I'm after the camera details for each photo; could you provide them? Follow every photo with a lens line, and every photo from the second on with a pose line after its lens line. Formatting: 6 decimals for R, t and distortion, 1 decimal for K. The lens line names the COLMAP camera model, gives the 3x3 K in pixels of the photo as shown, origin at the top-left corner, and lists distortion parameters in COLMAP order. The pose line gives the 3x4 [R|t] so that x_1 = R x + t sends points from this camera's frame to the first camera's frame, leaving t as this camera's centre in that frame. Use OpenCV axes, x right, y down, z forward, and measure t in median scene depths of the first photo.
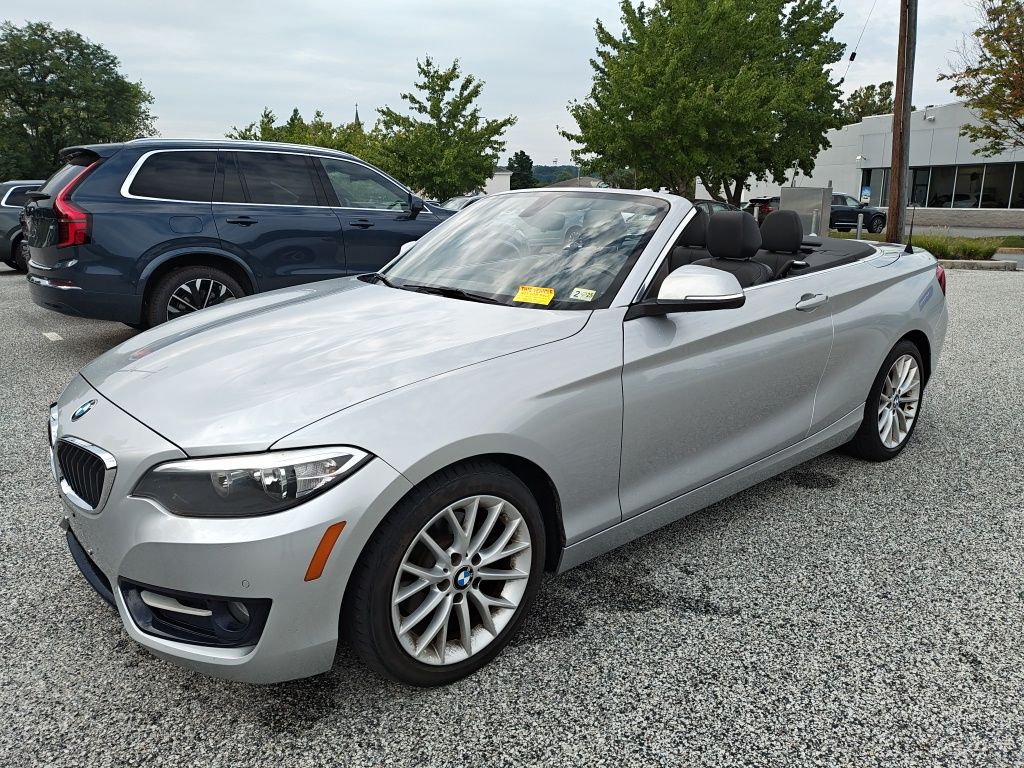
lens RADIAL K [[773.7, 0, 501.7], [0, 773.7, 350.4], [0, 0, 1]] dist [0.002562, -0.009584]
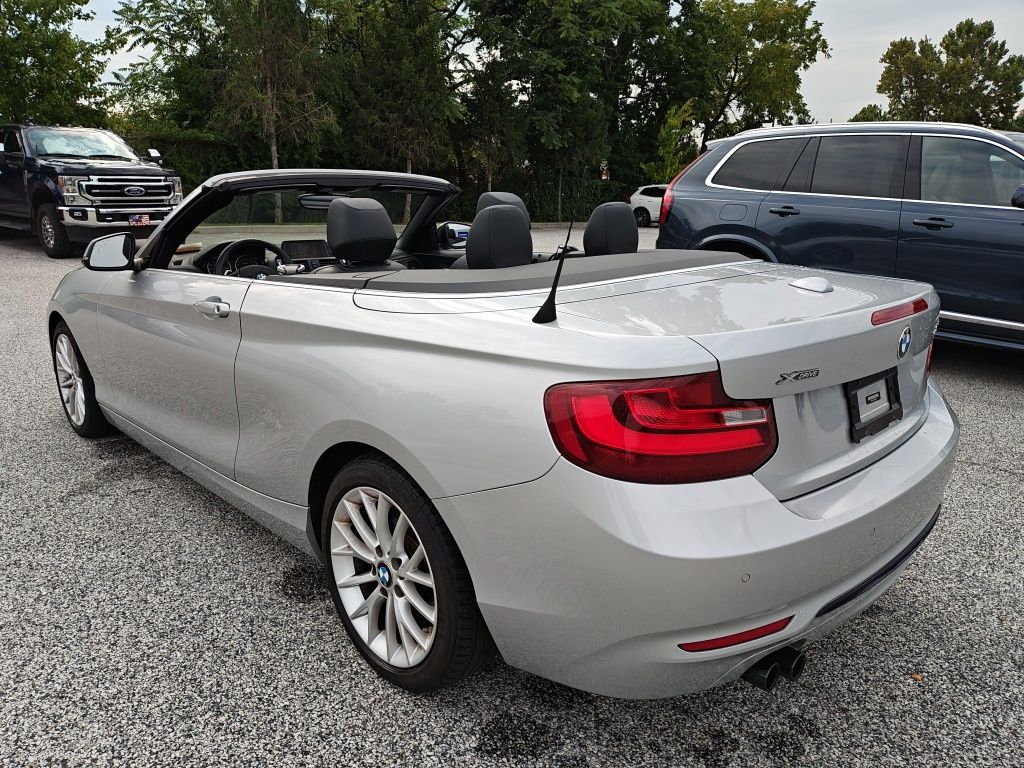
lens RADIAL K [[766.4, 0, 512.0], [0, 766.4, 384.0], [0, 0, 1]] dist [-0.000297, -0.006104]
pose [[0.023600, 0.248096, -0.968448, 1.442751], [-0.199758, 0.950353, 0.238592, -0.289566], [0.979561, 0.187825, 0.071987, 1.508492]]
